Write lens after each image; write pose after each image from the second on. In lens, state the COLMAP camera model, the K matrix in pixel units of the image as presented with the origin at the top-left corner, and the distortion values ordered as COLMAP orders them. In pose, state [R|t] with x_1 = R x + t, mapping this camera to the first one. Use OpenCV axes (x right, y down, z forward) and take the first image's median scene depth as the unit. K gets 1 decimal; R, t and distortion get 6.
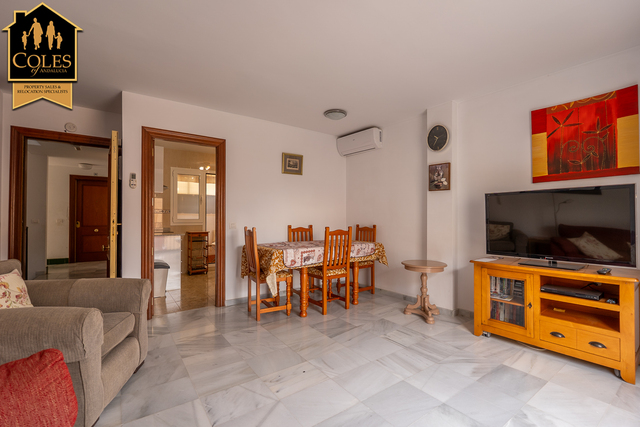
lens RADIAL K [[273.3, 0, 324.2], [0, 273.3, 212.8], [0, 0, 1]] dist [-0.000530, -0.000225]
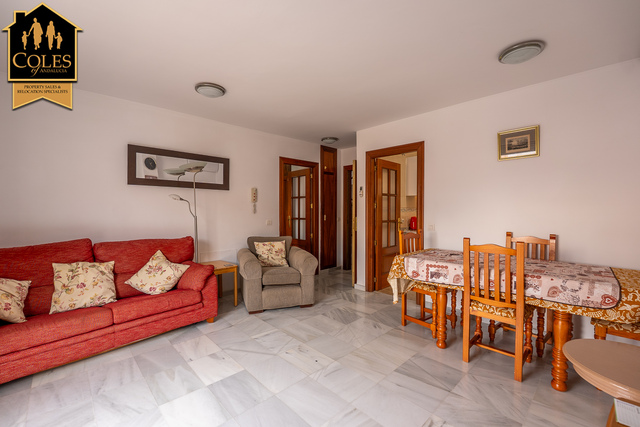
lens RADIAL K [[273.3, 0, 323.3], [0, 273.3, 212.3], [0, 0, 1]] dist [-0.000530, -0.000225]
pose [[0.156267, 0.008517, -0.987678, 0.679722], [0.014026, 0.999843, 0.010841, -0.027440], [0.987615, -0.015548, 0.156123, 0.565313]]
